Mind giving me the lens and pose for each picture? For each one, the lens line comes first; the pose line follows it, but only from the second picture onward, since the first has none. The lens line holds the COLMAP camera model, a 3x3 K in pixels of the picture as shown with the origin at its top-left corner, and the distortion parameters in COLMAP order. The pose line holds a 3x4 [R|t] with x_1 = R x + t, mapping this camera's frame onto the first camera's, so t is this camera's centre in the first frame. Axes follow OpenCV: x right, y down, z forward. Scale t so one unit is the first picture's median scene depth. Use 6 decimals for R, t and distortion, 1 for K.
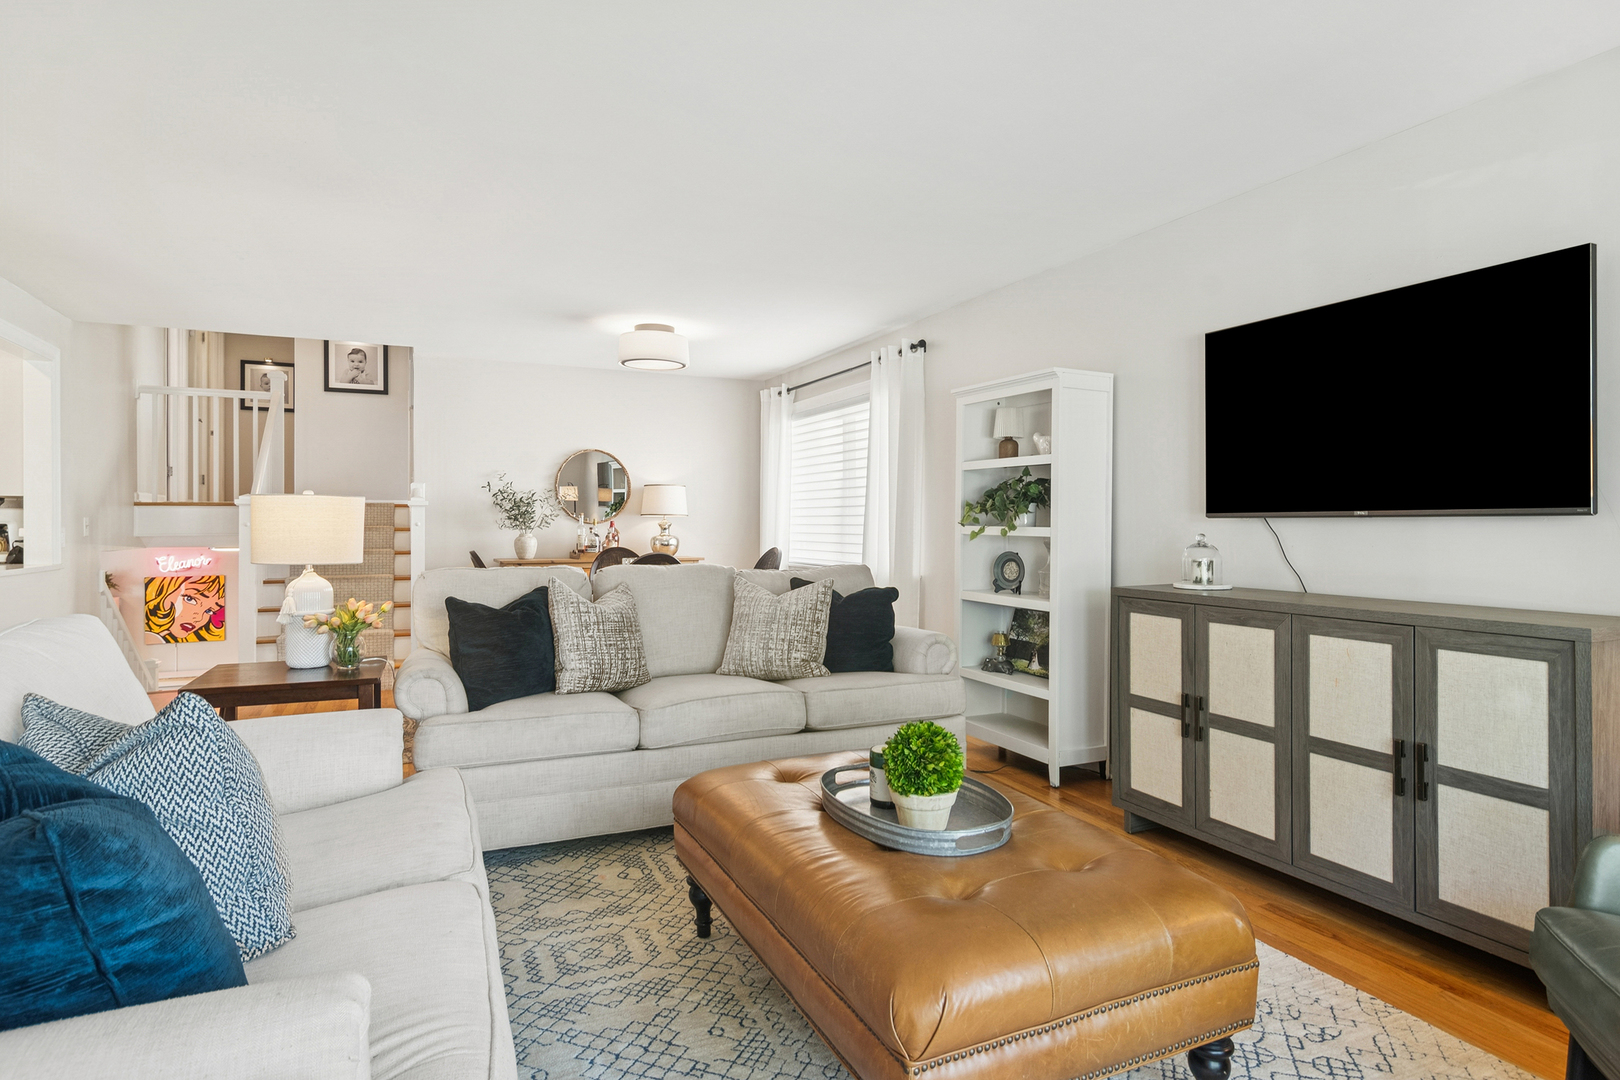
lens RADIAL K [[888.7, 0, 803.9], [0, 888.7, 527.4], [0, 0, 1]] dist [-0.001391, 0.001853]
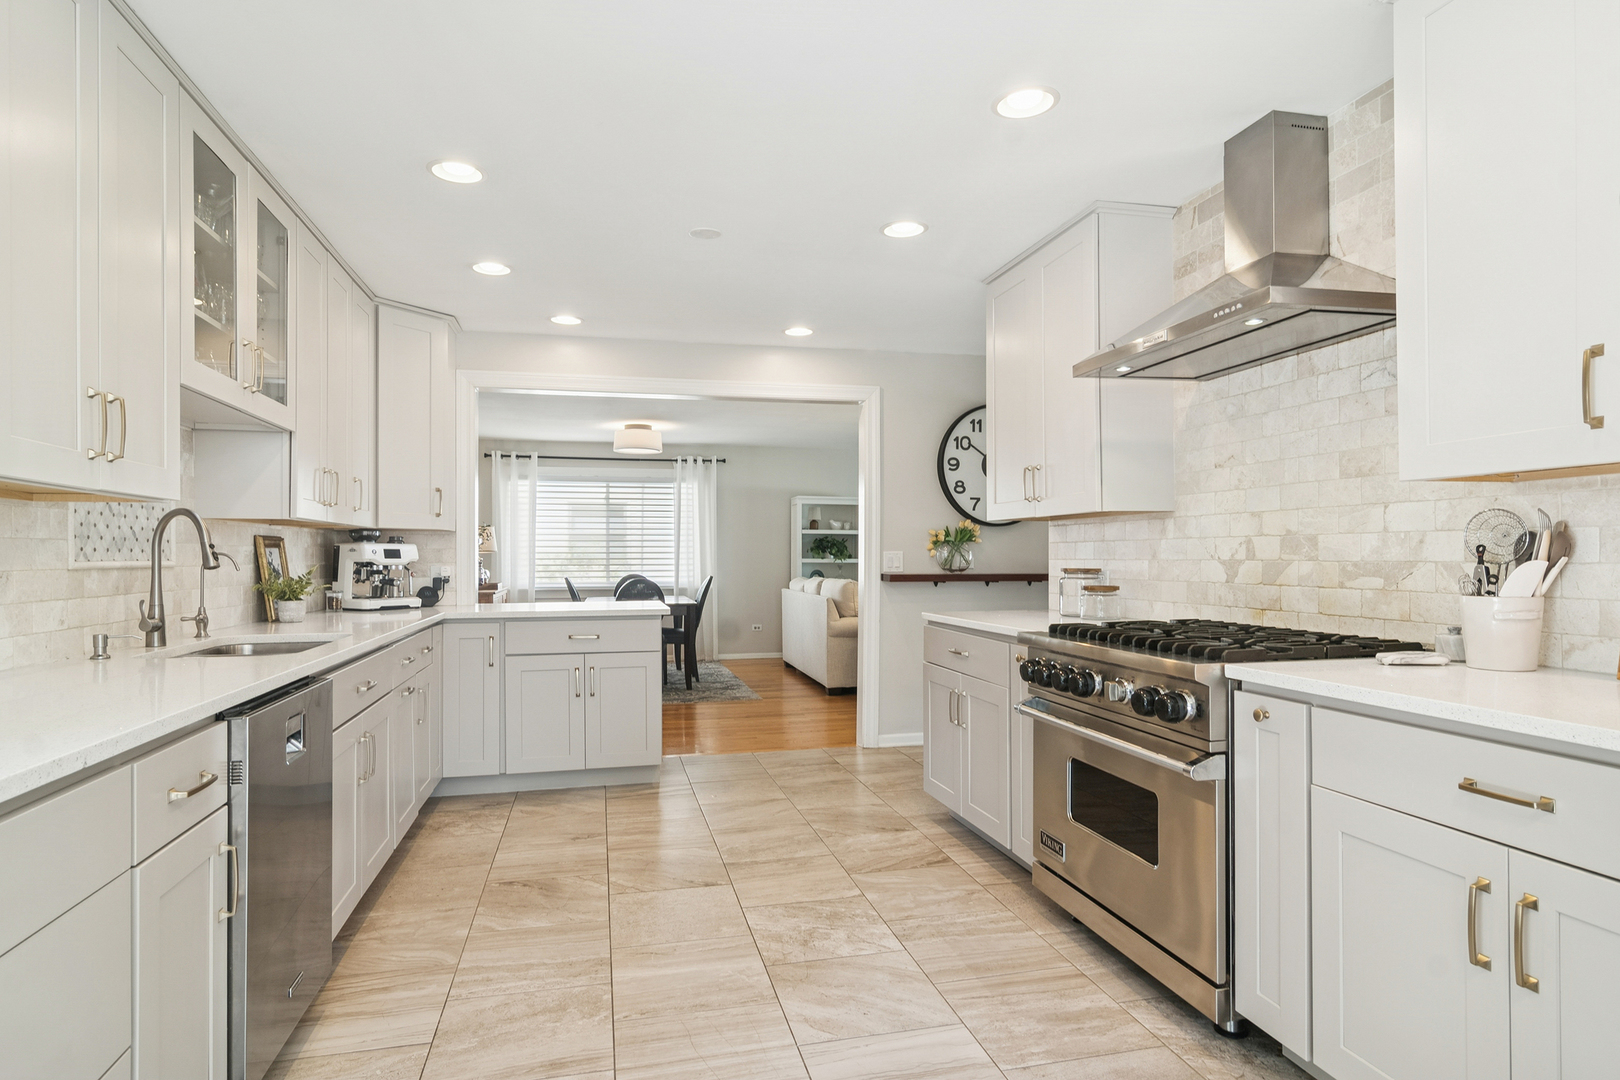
lens RADIAL K [[901.6, 0, 817.3], [0, 901.6, 557.1], [0, 0, 1]] dist [-0.000679, 0.000019]
pose [[0.187524, -0.002669, 0.982256, -0.992011], [0.005448, 0.999984, 0.001677, -0.005051], [-0.982245, 0.005036, 0.187536, 0.262728]]
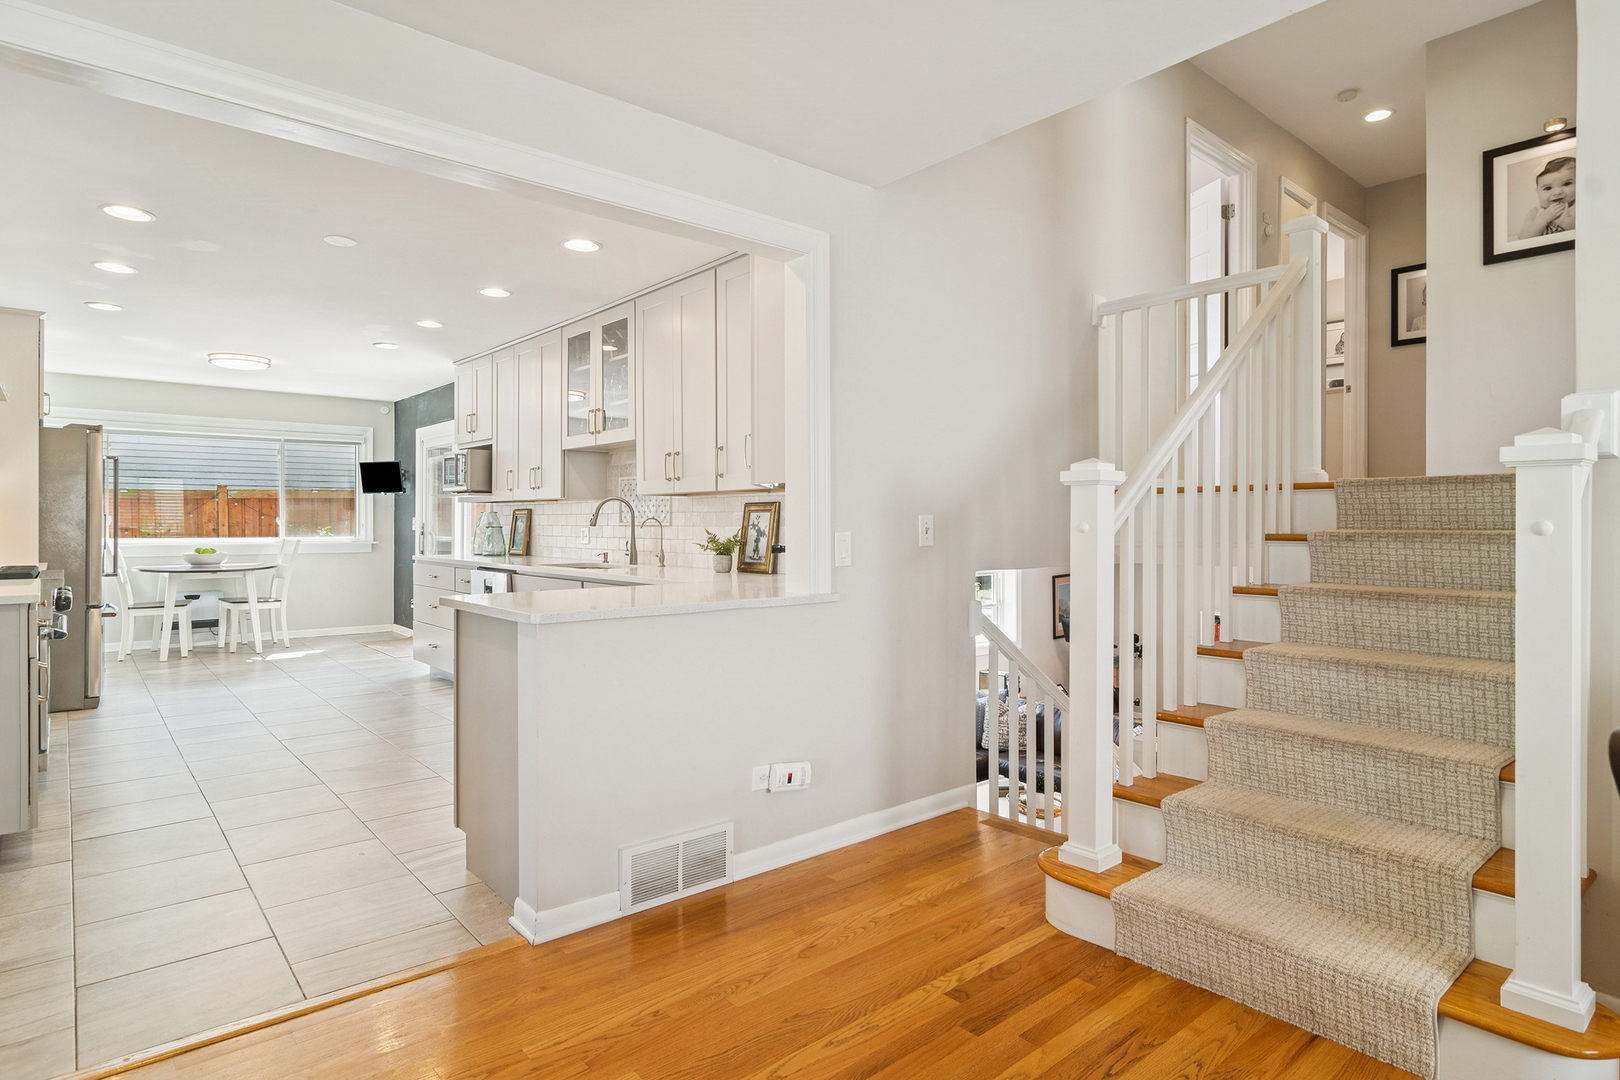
lens RADIAL K [[872.6, 0, 809.5], [0, 872.6, 524.1], [0, 0, 1]] dist [0.000591, -0.000507]
pose [[0.277108, 0.000293, -0.960839, -0.161611], [-0.000596, 1.000000, 0.000133, -0.003481], [0.960839, 0.000536, 0.277108, 0.479851]]
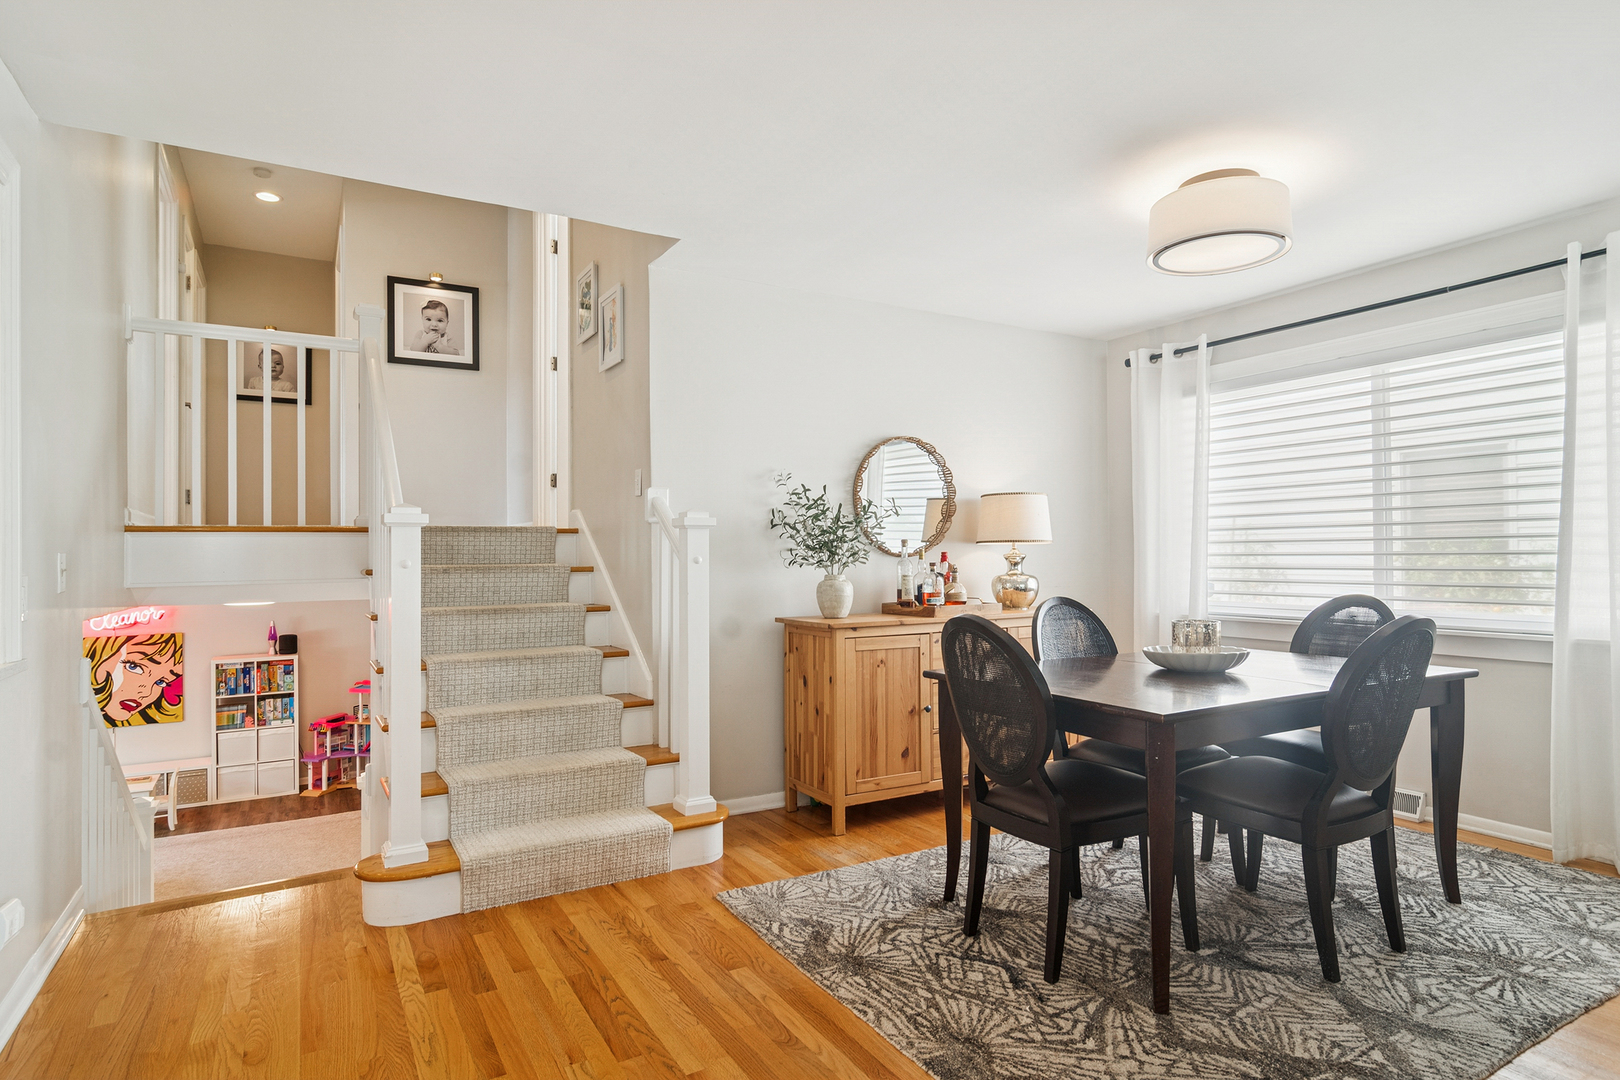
lens RADIAL K [[875.4, 0, 808.7], [0, 875.4, 546.6], [0, 0, 1]] dist [-0.006169, -0.001120]
pose [[0.994616, -0.008691, 0.103265, -0.290668], [0.010215, 0.999846, -0.014244, -0.002534], [-0.103126, 0.015222, 0.994552, 0.313871]]
